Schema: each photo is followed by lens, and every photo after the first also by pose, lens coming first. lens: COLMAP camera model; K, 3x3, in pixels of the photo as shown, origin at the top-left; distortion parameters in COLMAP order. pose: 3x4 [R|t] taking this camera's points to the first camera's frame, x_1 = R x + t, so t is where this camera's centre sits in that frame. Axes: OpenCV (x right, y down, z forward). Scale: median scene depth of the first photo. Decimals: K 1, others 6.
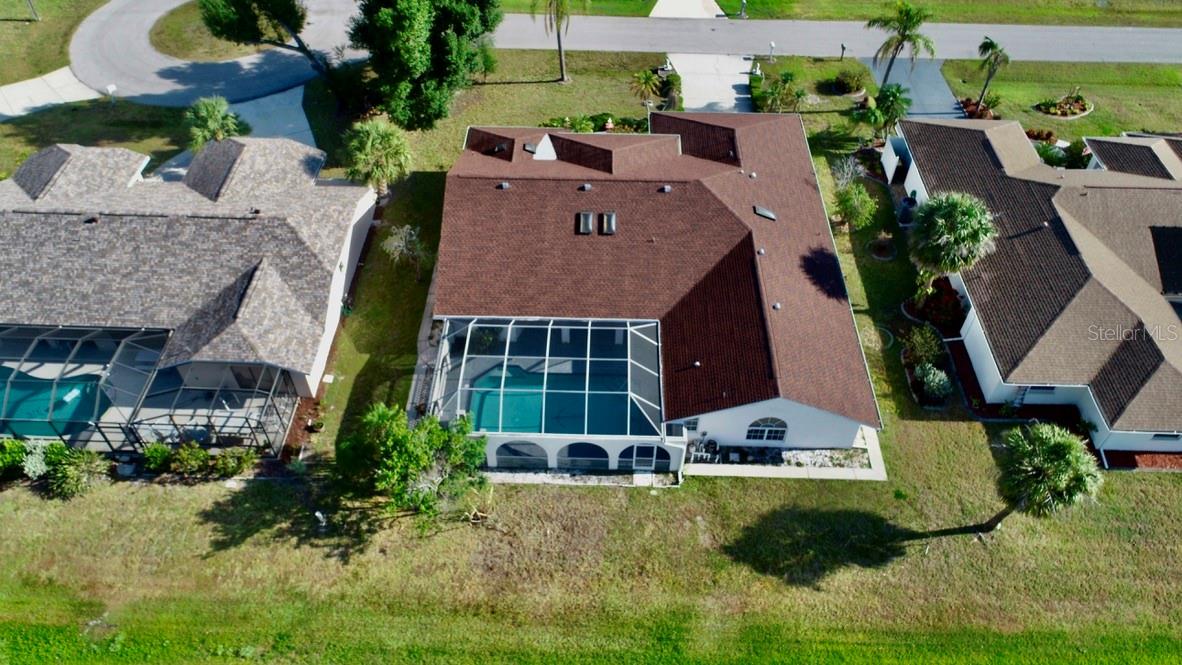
lens RADIAL K [[833.2, 0, 591.0], [0, 833.2, 332.5], [0, 0, 1]] dist [-0.006373, -0.004416]
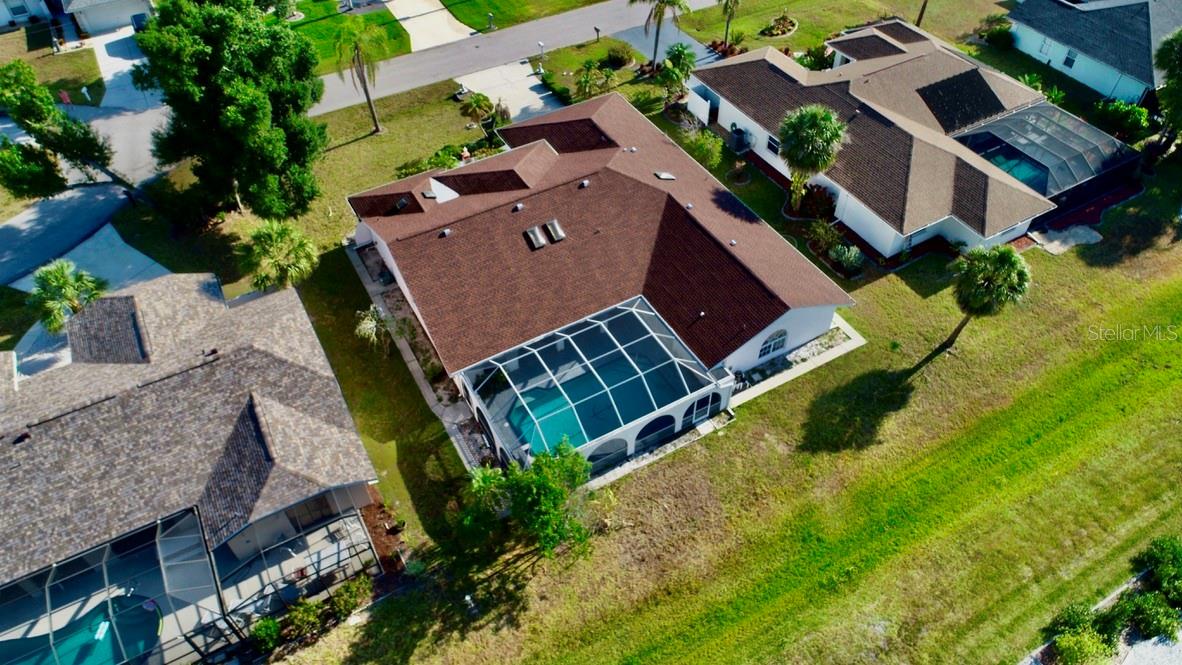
lens RADIAL K [[783.4, 0, 591.0], [0, 783.4, 332.5], [0, 0, 1]] dist [-0.007034, -0.001625]
pose [[0.857778, -0.387973, 0.337185, -0.357970], [0.388138, 0.918942, 0.069957, -0.069798], [-0.336995, 0.070867, 0.938836, 0.059555]]
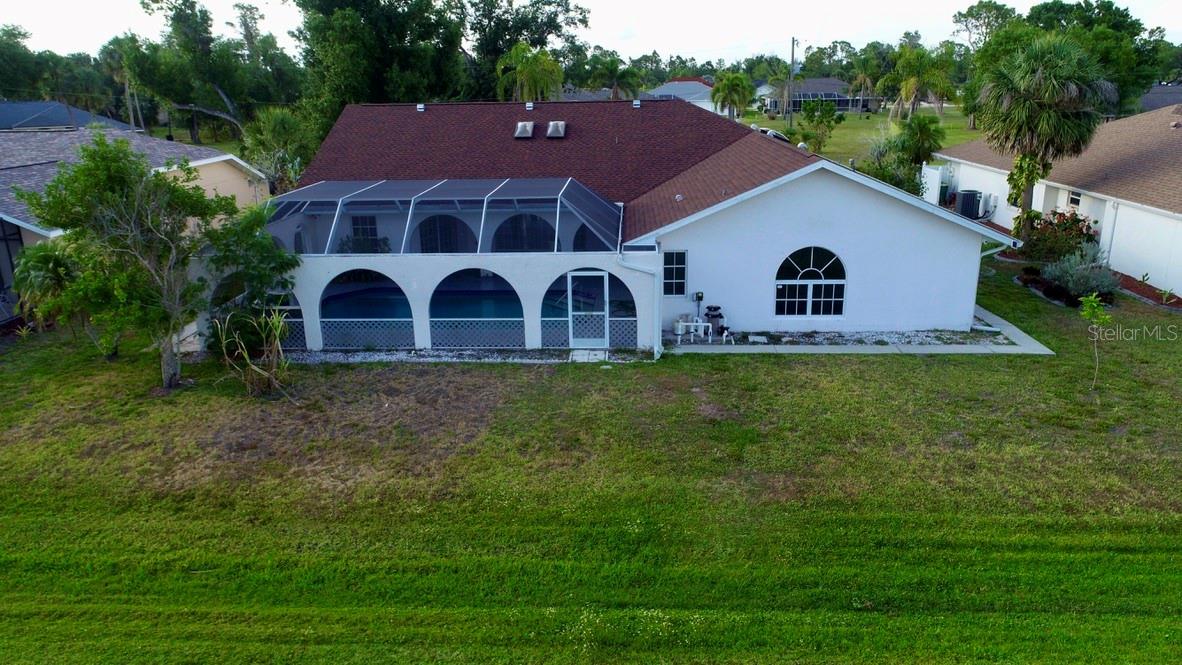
lens RADIAL K [[833.2, 0, 591.0], [0, 833.2, 332.5], [0, 0, 1]] dist [-0.006373, -0.004416]
pose [[0.999378, -0.019593, -0.029330, 0.077824], [0.002232, 0.864987, -0.501789, 0.412928], [0.035202, 0.501412, 0.864492, 0.514025]]
